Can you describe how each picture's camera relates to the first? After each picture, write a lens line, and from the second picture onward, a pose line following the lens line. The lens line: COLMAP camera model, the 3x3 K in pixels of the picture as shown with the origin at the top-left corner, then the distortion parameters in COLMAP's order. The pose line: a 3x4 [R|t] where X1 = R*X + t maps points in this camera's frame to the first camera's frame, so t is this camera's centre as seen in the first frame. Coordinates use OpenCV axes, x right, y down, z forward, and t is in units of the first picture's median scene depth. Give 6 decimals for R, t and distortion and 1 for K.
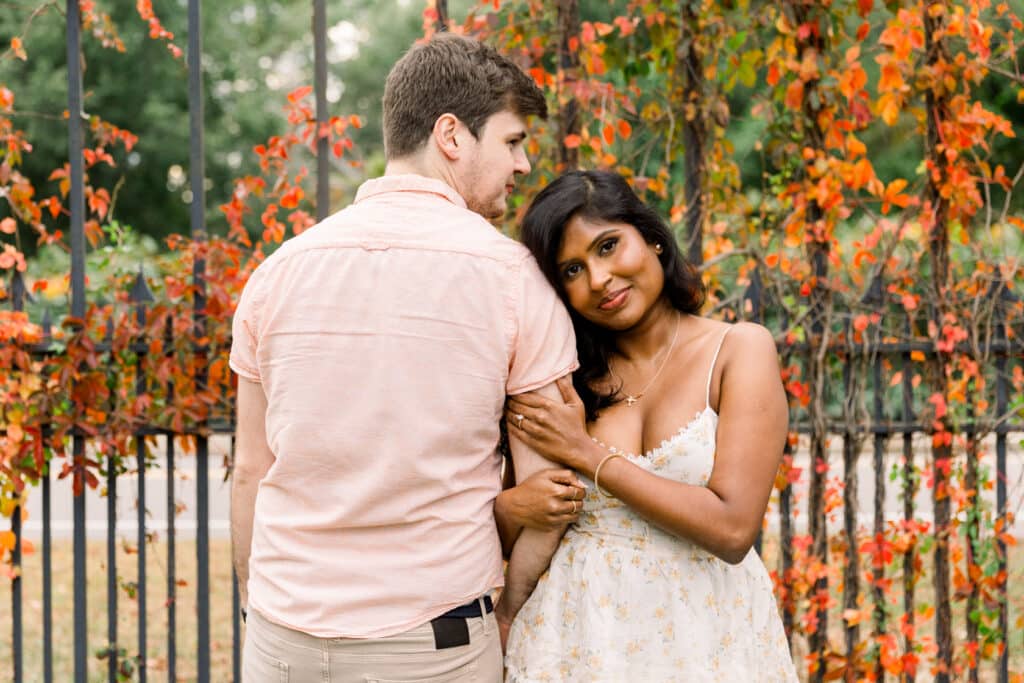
lens RADIAL K [[1989.5, 0, 482.9], [0, 1989.5, 312.8], [0, 0, 1]] dist [0.100766, 0.000000]
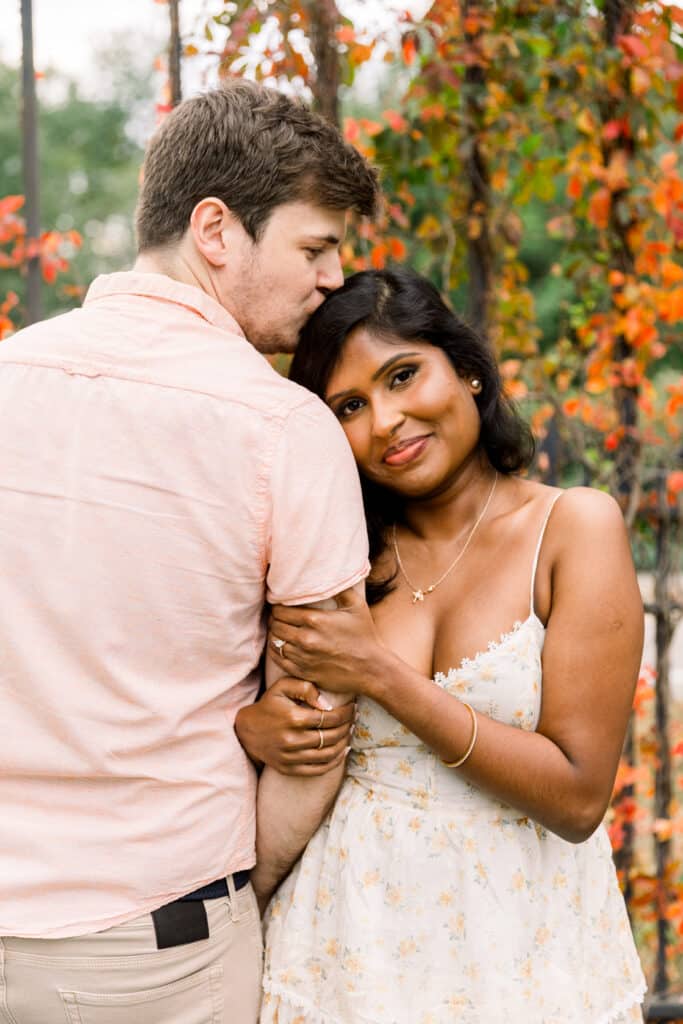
lens RADIAL K [[1989.5, 0, 291.0], [0, 1989.5, 536.2], [0, 0, 1]] dist [0.100766, 0.000000]
pose [[0.999709, -0.001400, 0.024064, 0.007225], [0.000548, 0.999375, 0.035359, -0.001828], [-0.024099, -0.035336, 0.999085, 0.165159]]
